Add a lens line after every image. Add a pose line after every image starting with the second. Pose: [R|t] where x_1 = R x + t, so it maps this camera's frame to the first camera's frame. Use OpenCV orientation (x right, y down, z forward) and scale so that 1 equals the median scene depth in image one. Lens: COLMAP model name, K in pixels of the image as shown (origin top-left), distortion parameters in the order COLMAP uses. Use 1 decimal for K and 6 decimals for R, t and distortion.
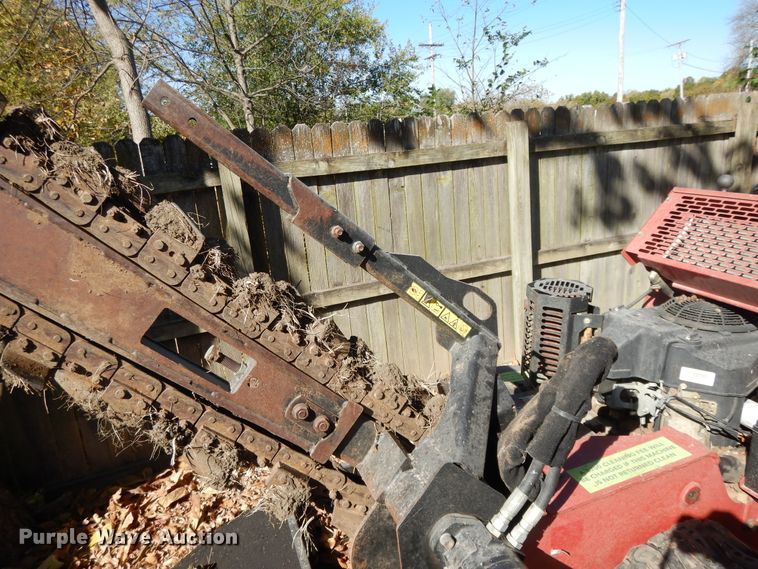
lens RADIAL K [[539.7, 0, 378.7], [0, 539.7, 282.5], [0, 0, 1]] dist [0.000120, -0.001225]
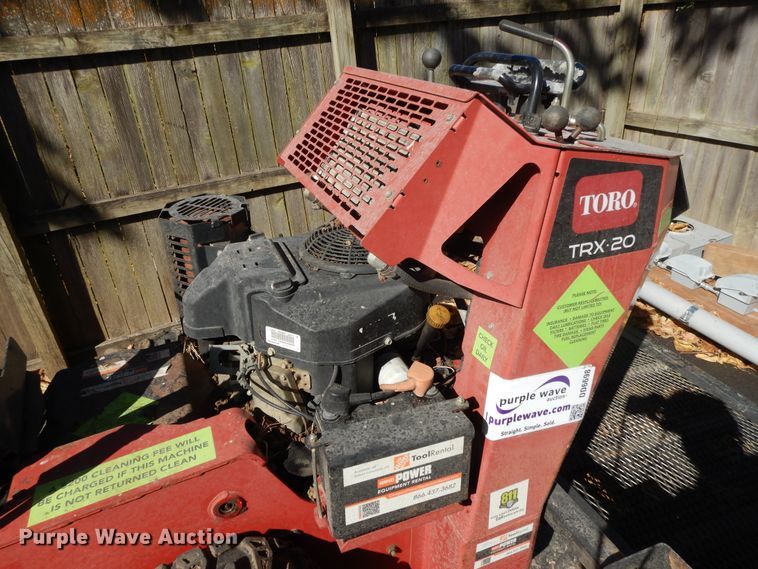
lens RADIAL K [[539.7, 0, 378.6], [0, 539.7, 281.9], [0, 0, 1]] dist [0.000120, -0.001225]
pose [[0.998315, -0.022177, 0.053626, 0.314688], [0.011805, 0.982385, 0.186496, -0.015489], [-0.056817, -0.185549, 0.980991, 0.139384]]
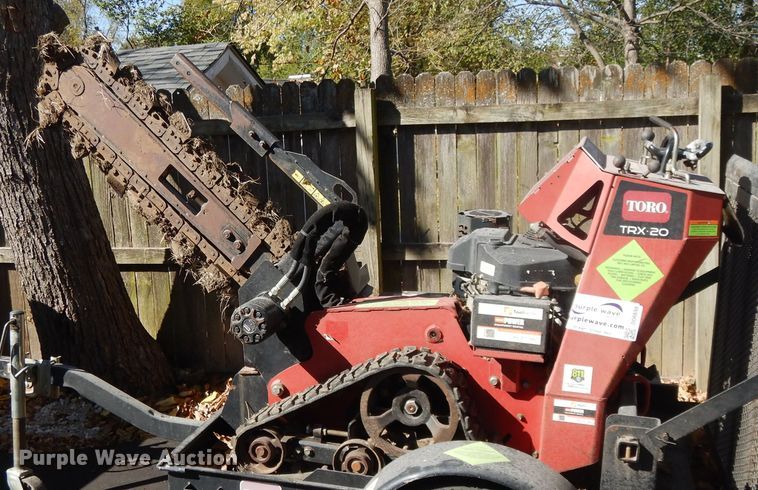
lens RADIAL K [[896.5, 0, 336.2], [0, 896.5, 289.5], [0, 0, 1]] dist [0.001424, 0.000000]
pose [[0.817039, 0.157152, -0.554752, 0.705178], [-0.177955, 0.983898, 0.016630, 0.118173], [0.548433, 0.085134, 0.831850, -0.485017]]
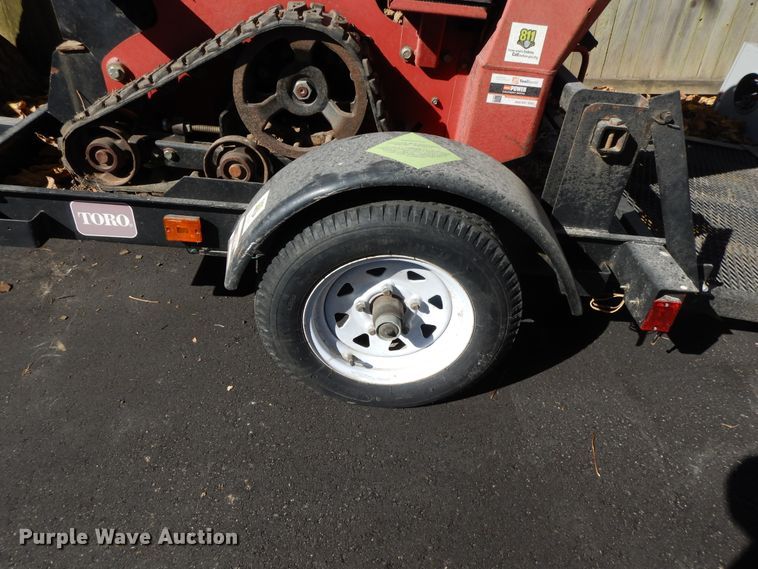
lens RADIAL K [[539.7, 0, 377.8], [0, 539.7, 284.4], [0, 0, 1]] dist [0.000120, -0.001225]
pose [[0.935461, 0.283219, -0.211424, 0.442807], [-0.188038, 0.905340, 0.380789, 0.211685], [0.299258, -0.316458, 0.900166, -0.040950]]
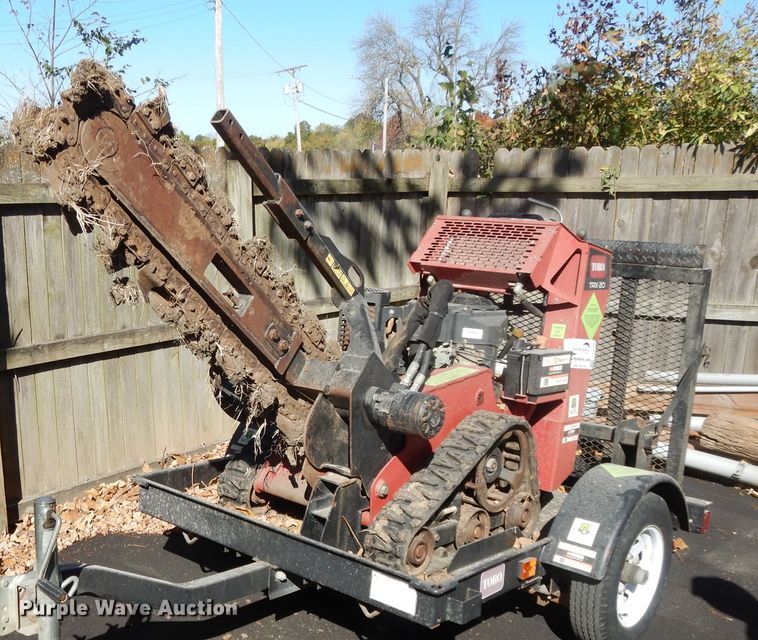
lens RADIAL K [[968.4, 0, 256.5], [0, 968.4, 420.1], [0, 0, 1]] dist [0.012613, 0.000000]
pose [[0.896180, -0.036189, 0.442211, -0.533498], [0.051794, 0.998387, -0.023261, 0.207005], [-0.440656, 0.043750, 0.896609, -0.529755]]
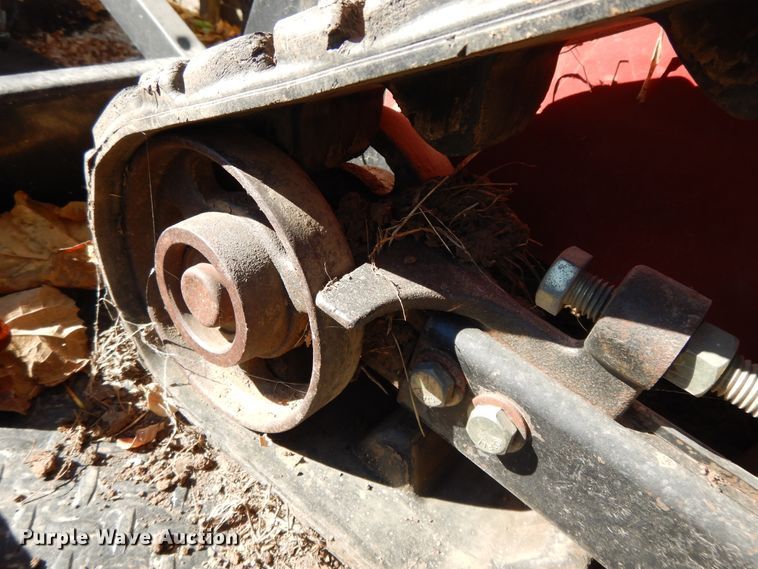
lens RADIAL K [[539.7, 0, 378.2], [0, 539.7, 286.5], [0, 0, 1]] dist [0.000120, -0.001225]
pose [[0.513796, 0.615498, -0.597642, 0.160547], [-0.409214, 0.788095, 0.459837, 0.276416], [0.754028, 0.008301, 0.656790, 0.305462]]
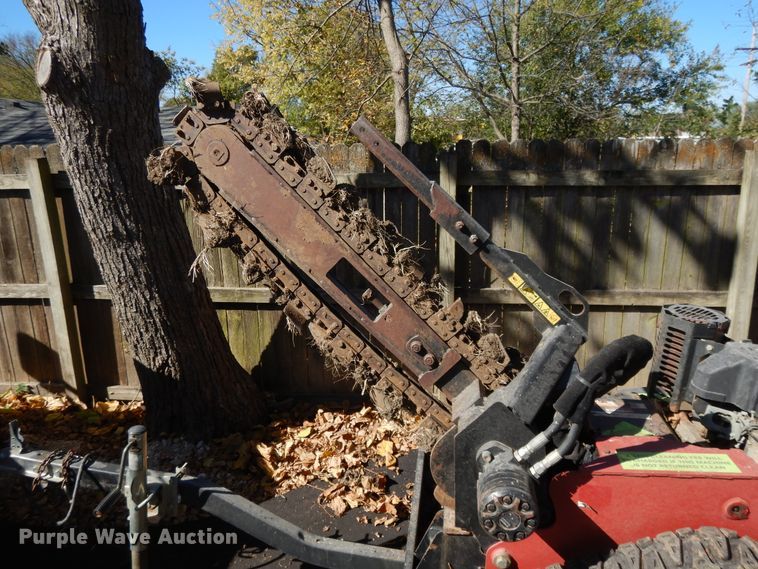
lens RADIAL K [[539.7, 0, 375.5], [0, 539.7, 284.4], [0, 0, 1]] dist [0.000120, -0.001225]
pose [[0.883791, 0.181429, -0.431274, 0.135009], [-0.182827, 0.982387, 0.038611, 0.015646], [0.430683, 0.044725, 0.901394, -0.133792]]
